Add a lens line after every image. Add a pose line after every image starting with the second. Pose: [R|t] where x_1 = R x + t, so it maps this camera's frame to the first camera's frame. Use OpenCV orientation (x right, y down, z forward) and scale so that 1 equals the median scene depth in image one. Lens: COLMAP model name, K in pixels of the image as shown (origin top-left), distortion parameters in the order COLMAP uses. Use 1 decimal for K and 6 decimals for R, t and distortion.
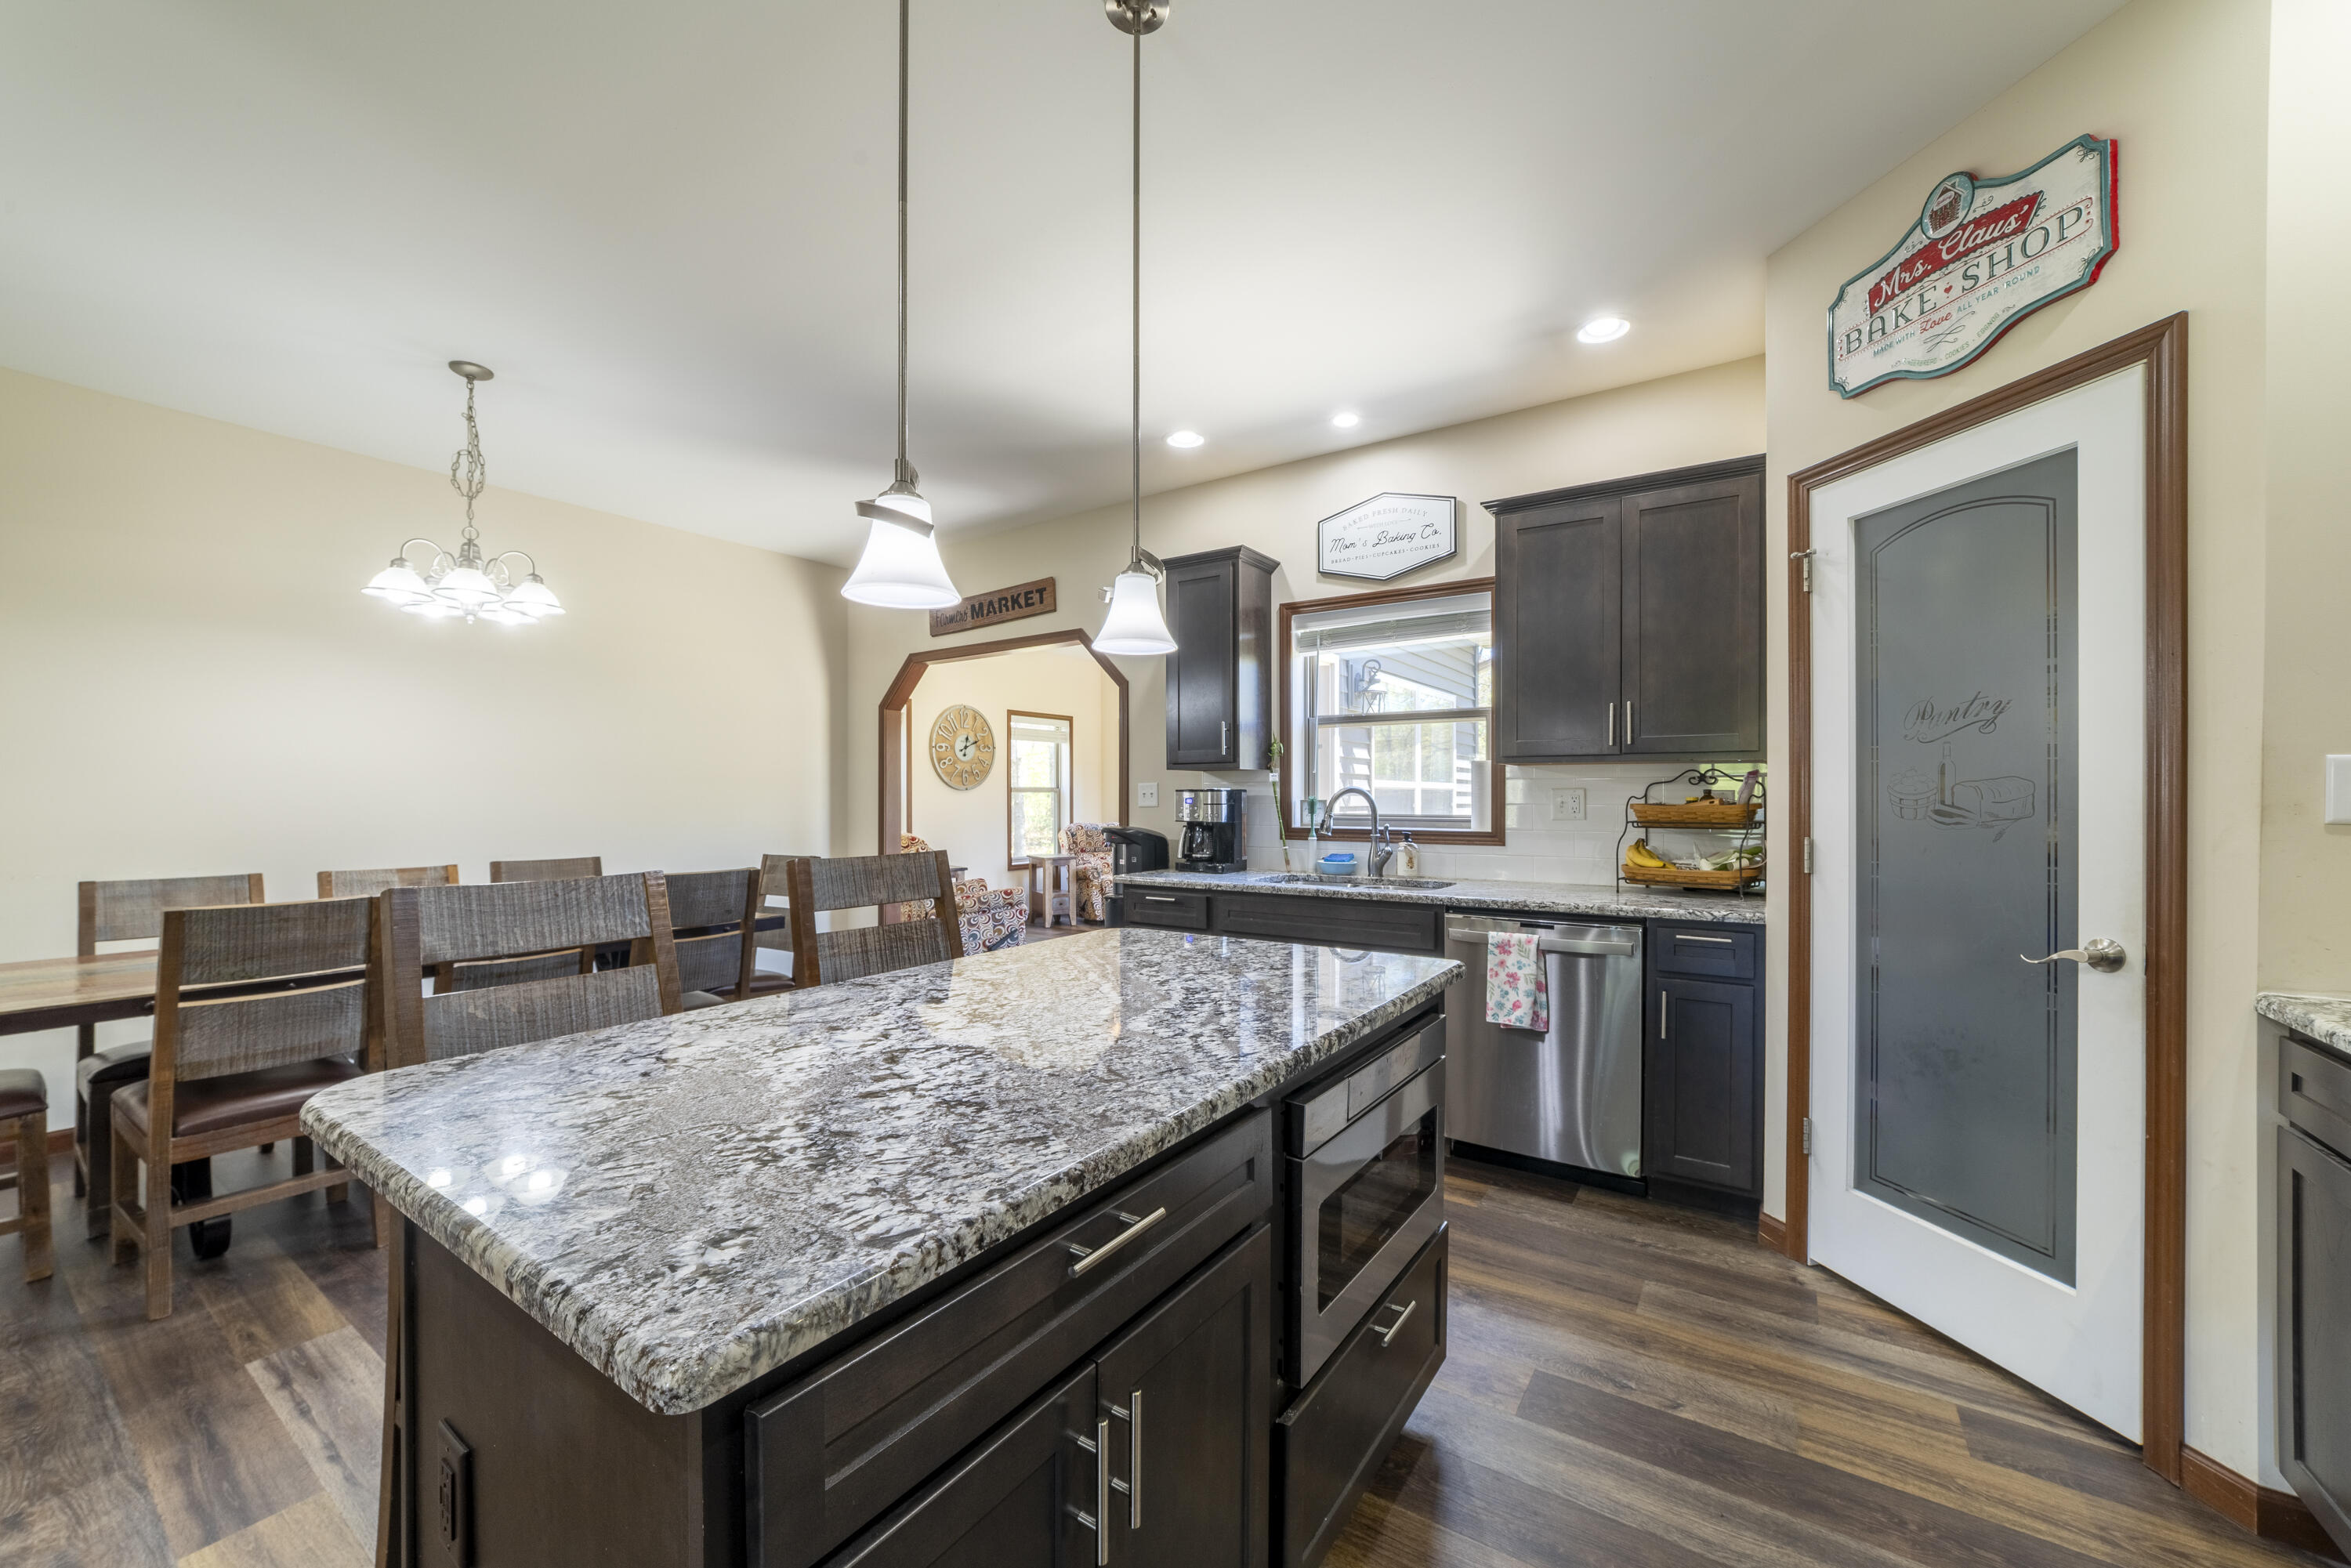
lens RADIAL K [[897.6, 0, 1168.0], [0, 897.6, 796.1], [0, 0, 1]] dist [-0.012647, 0.003133]
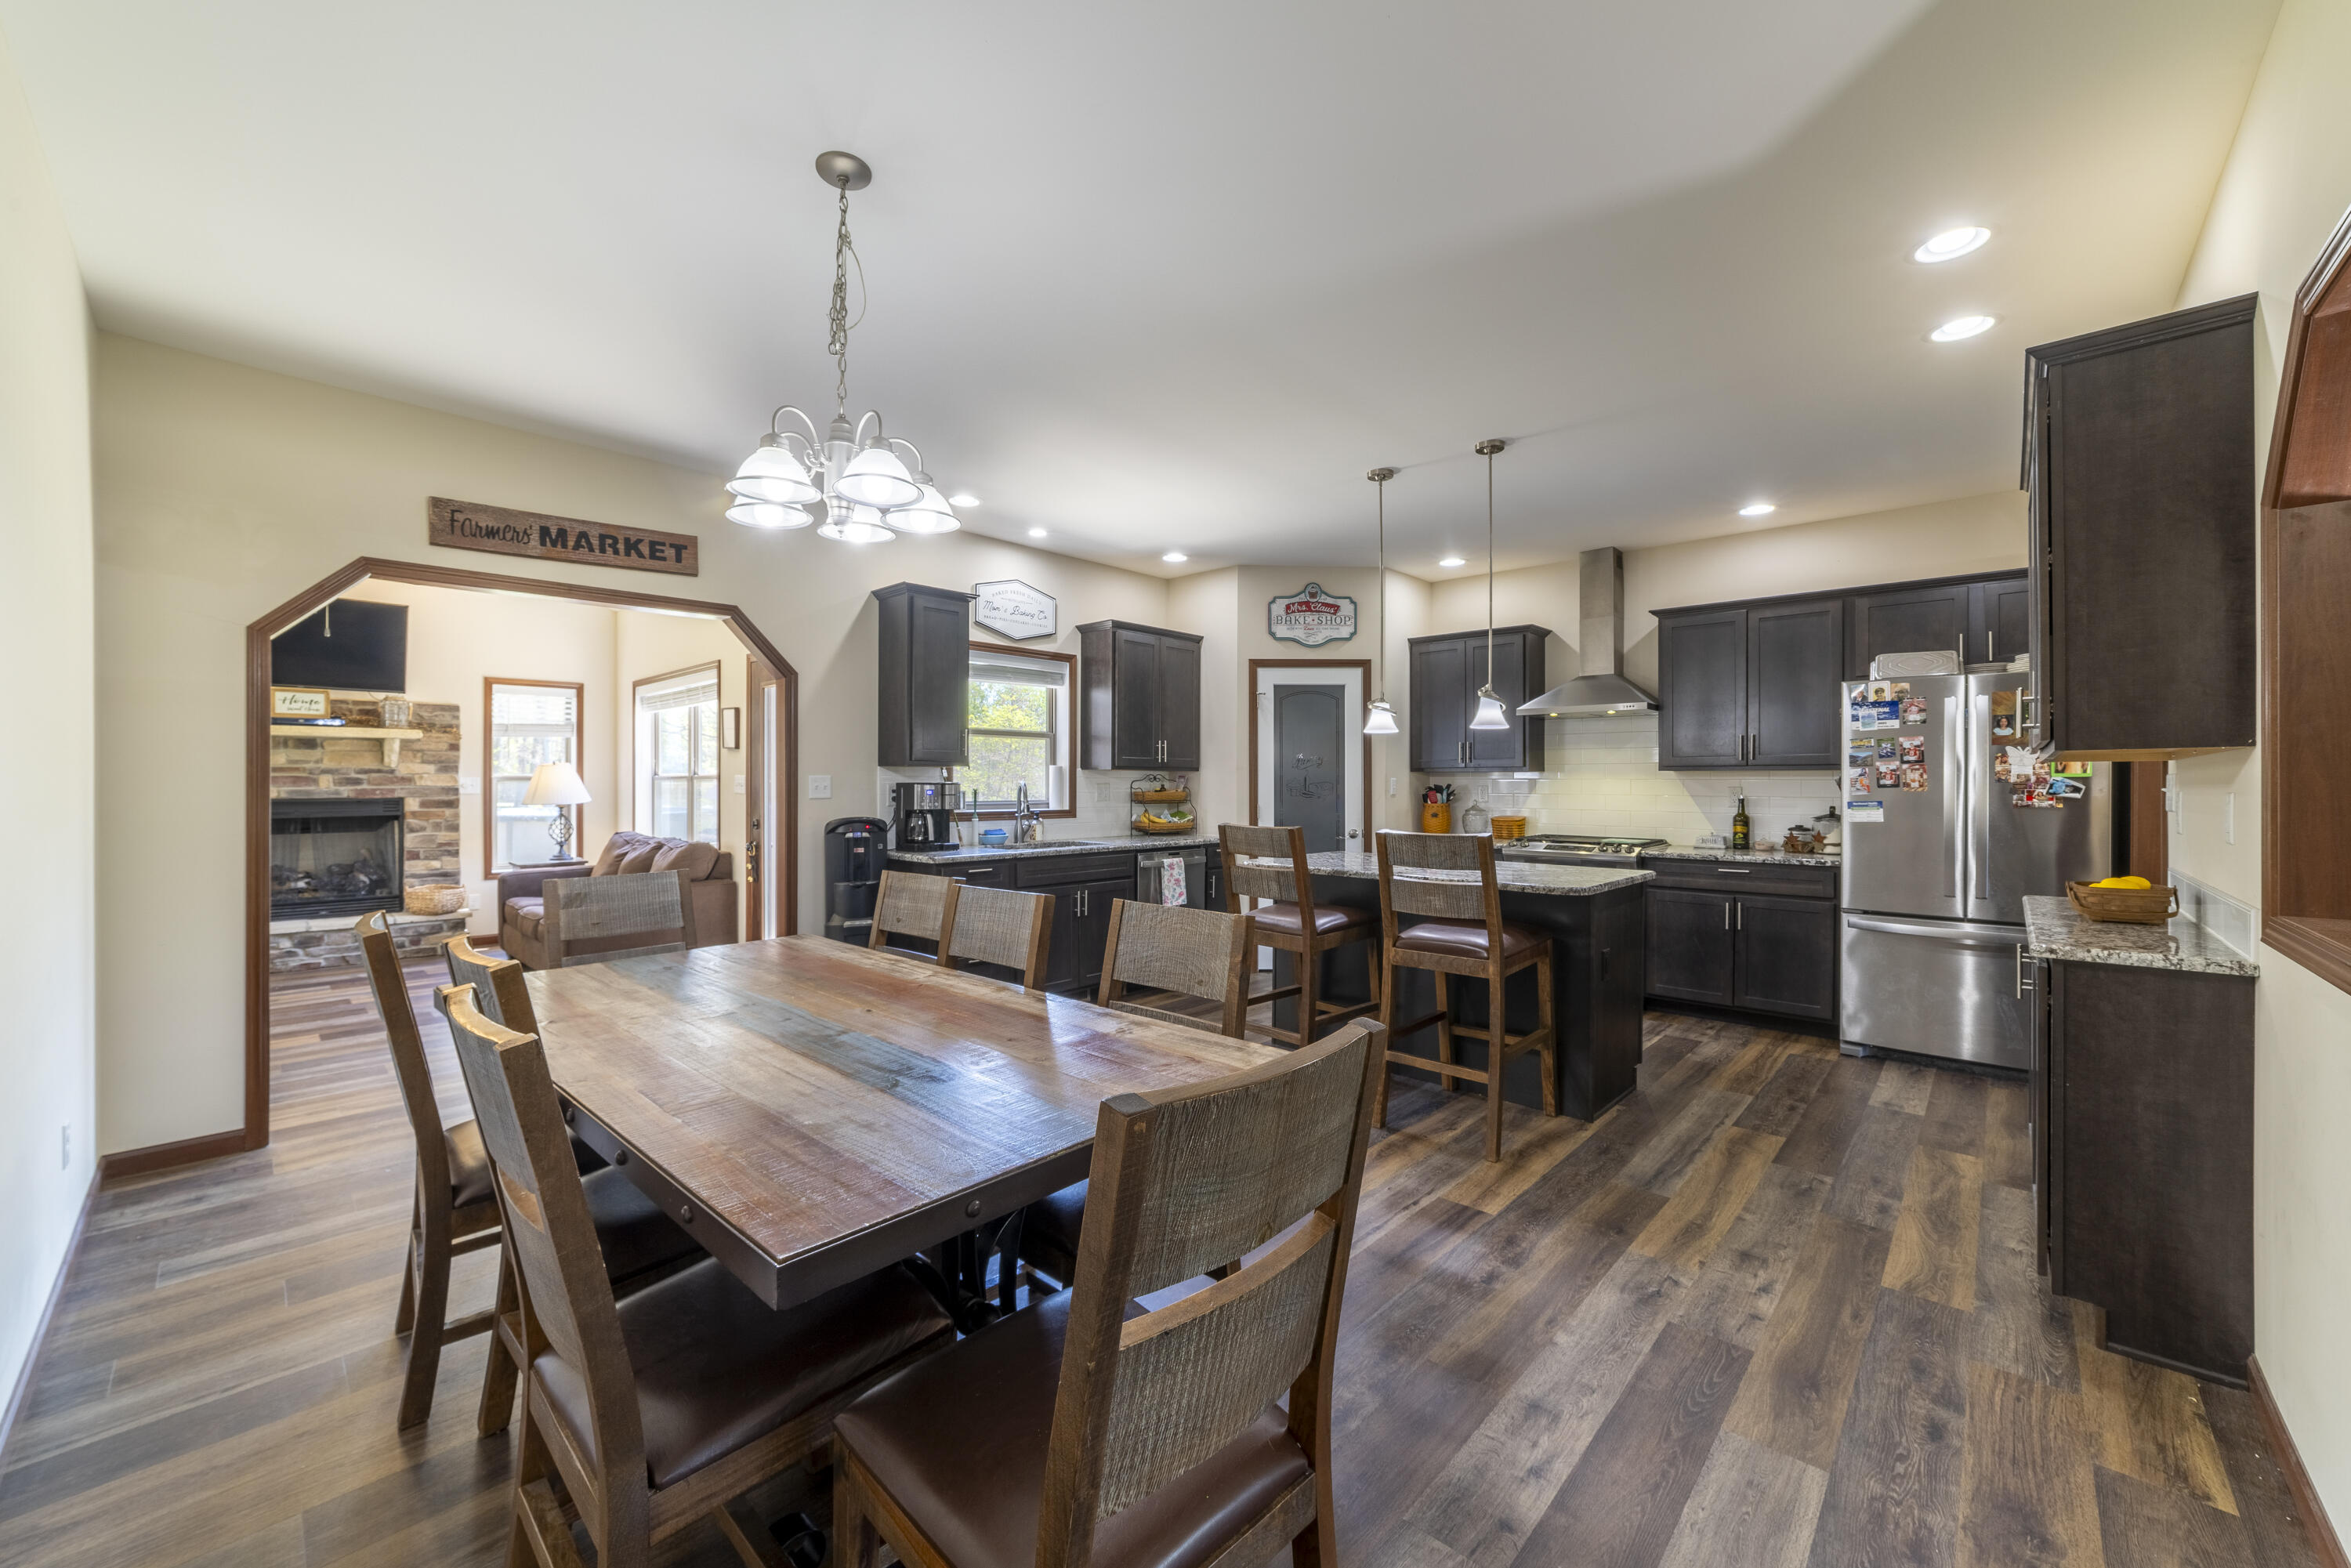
lens RADIAL K [[897.6, 0, 1168.6], [0, 897.6, 781.9], [0, 0, 1]] dist [-0.012647, 0.003133]
pose [[0.154892, -0.001232, 0.987931, -1.119159], [-0.001419, 0.999998, 0.001470, -0.012068], [-0.987930, -0.001629, 0.154890, 0.512645]]
